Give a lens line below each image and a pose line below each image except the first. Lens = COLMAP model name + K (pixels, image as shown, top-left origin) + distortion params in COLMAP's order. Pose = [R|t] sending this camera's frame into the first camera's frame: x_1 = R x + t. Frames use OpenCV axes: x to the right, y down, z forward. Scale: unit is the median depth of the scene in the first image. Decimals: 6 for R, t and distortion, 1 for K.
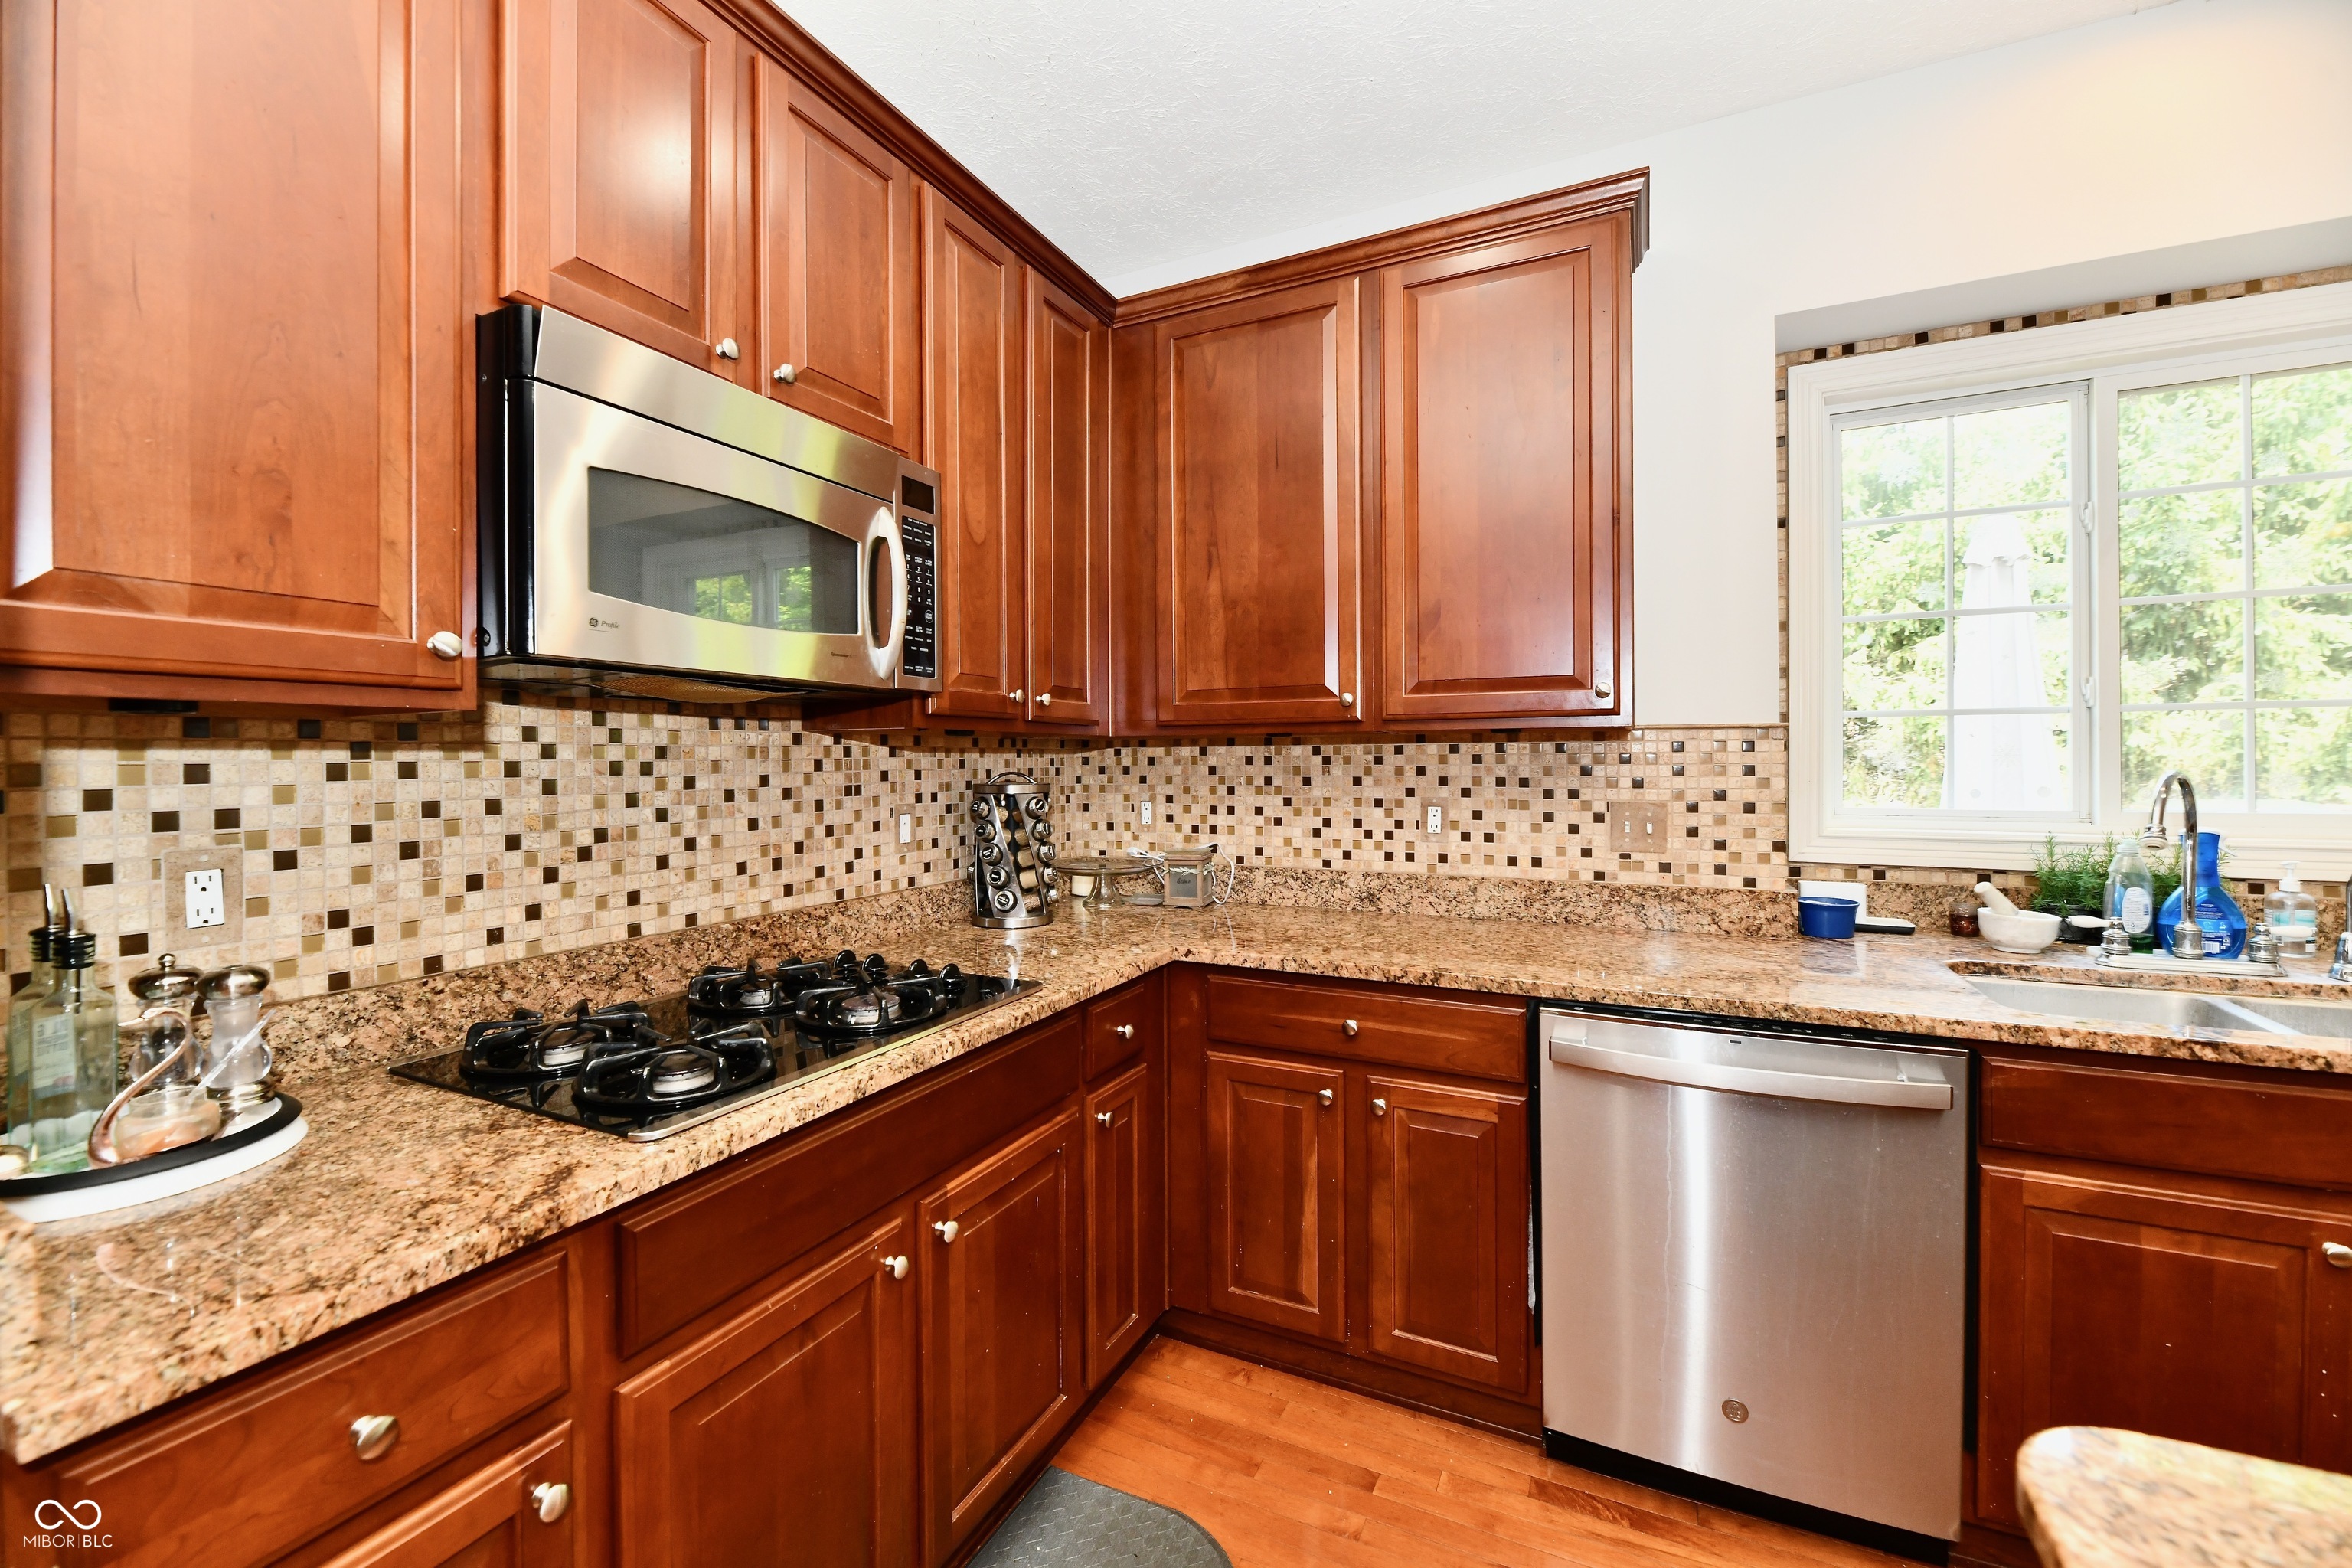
lens RADIAL K [[961.2, 0, 1166.6], [0, 961.2, 765.3], [0, 0, 1]] dist [-0.001237, -0.002945]
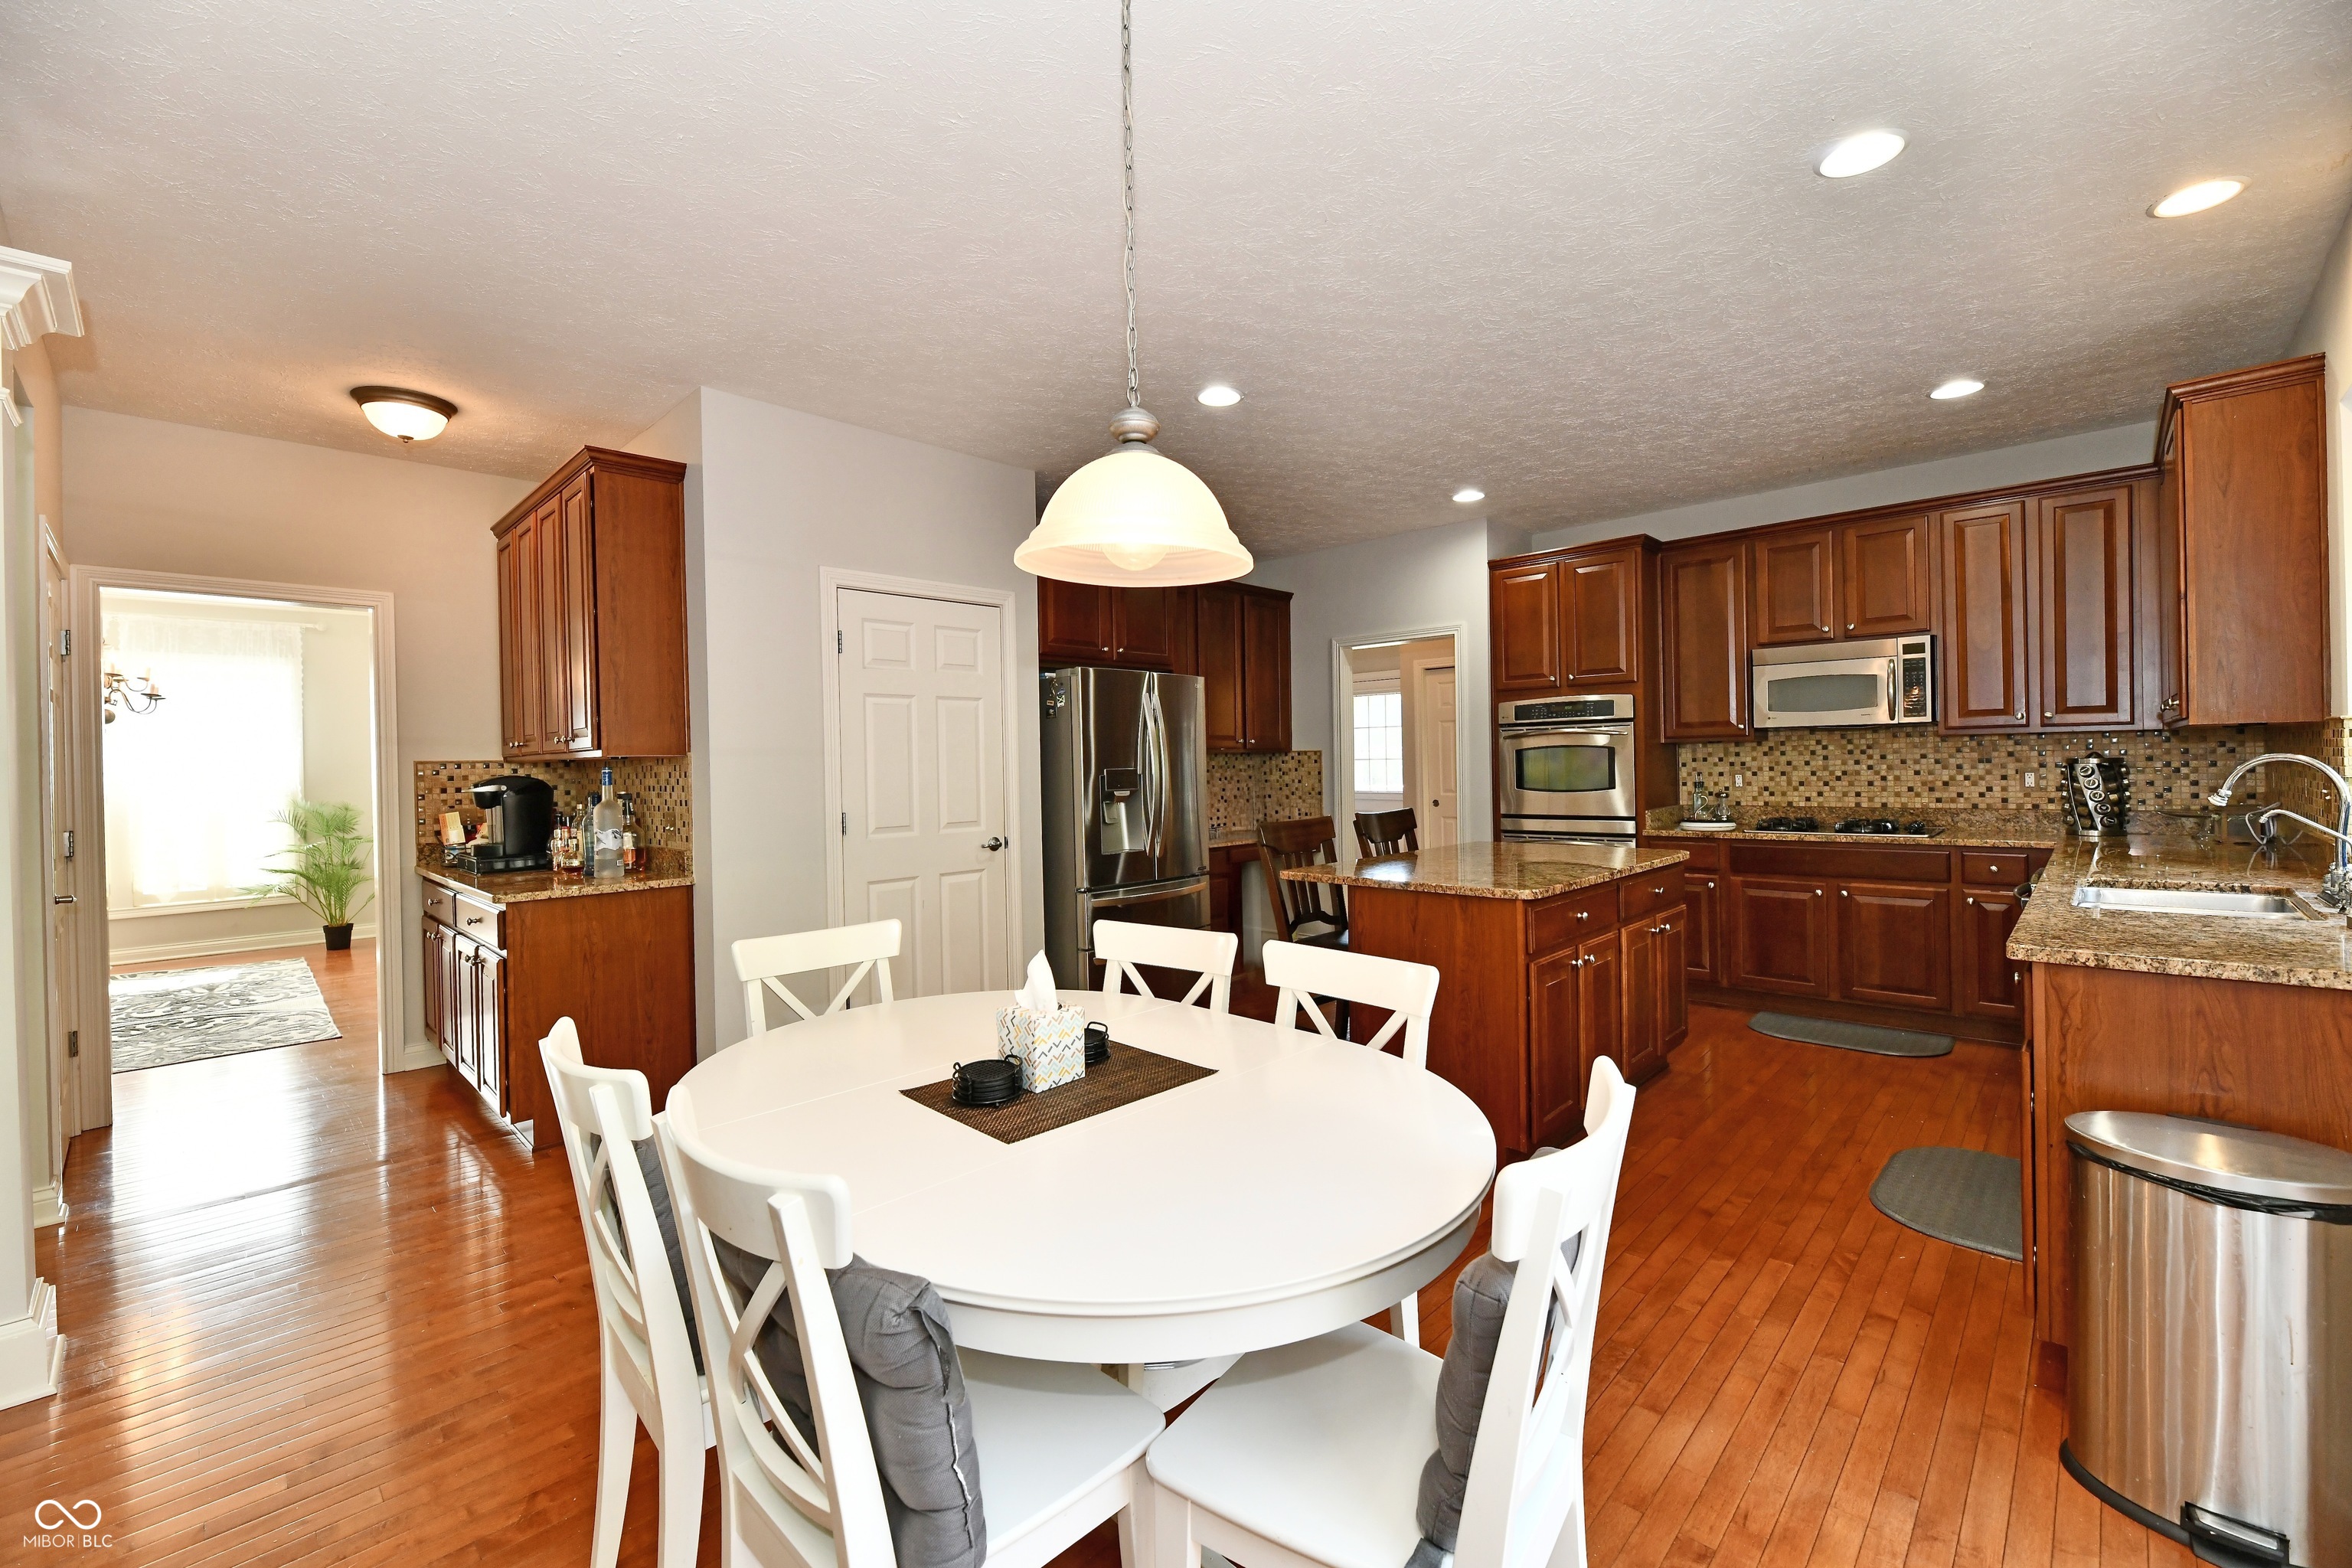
lens RADIAL K [[961.2, 0, 1166.6], [0, 961.2, 765.3], [0, 0, 1]] dist [-0.001237, -0.002945]
pose [[-0.305292, 0.015735, -0.952129, 2.351878], [0.016950, 0.999795, 0.011088, -0.019577], [0.952108, -0.012753, -0.305496, -0.126093]]
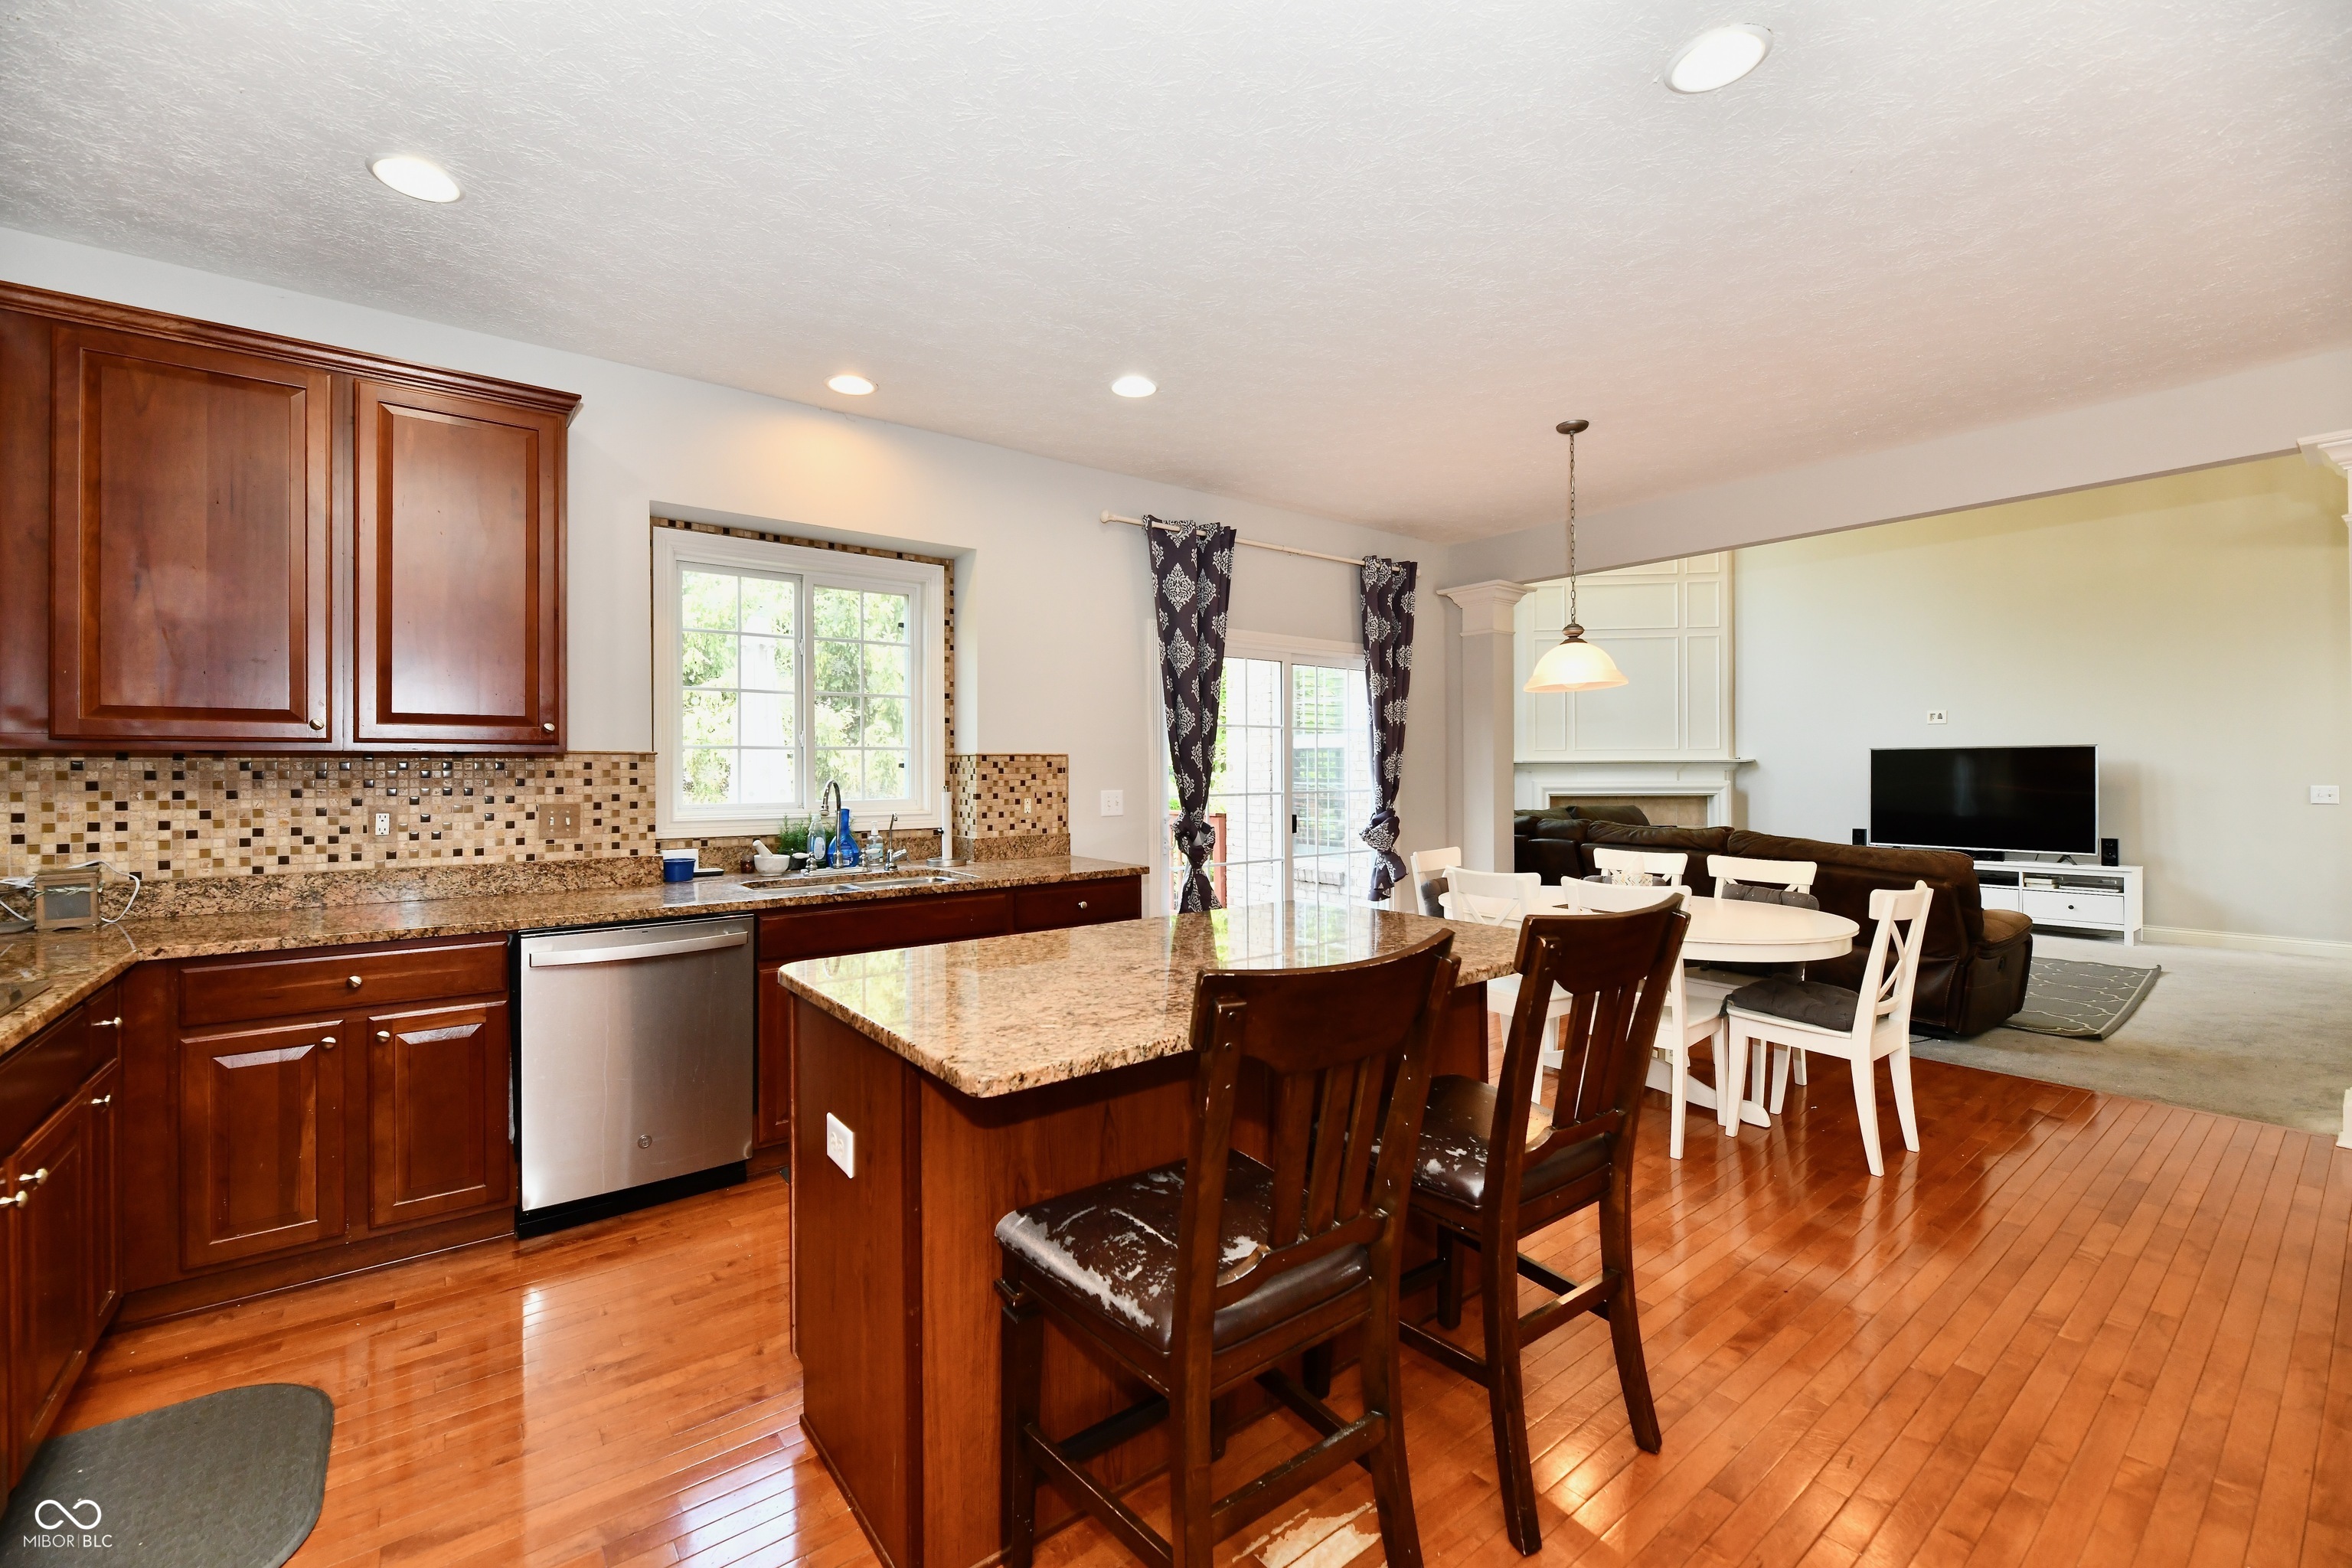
lens RADIAL K [[961.2, 0, 1166.6], [0, 961.2, 765.3], [0, 0, 1]] dist [-0.001237, -0.002945]
pose [[0.435068, 0.009068, 0.900352, -0.441213], [0.006788, 0.999888, -0.013350, 0.006173], [-0.900372, 0.011920, 0.434958, -0.483931]]
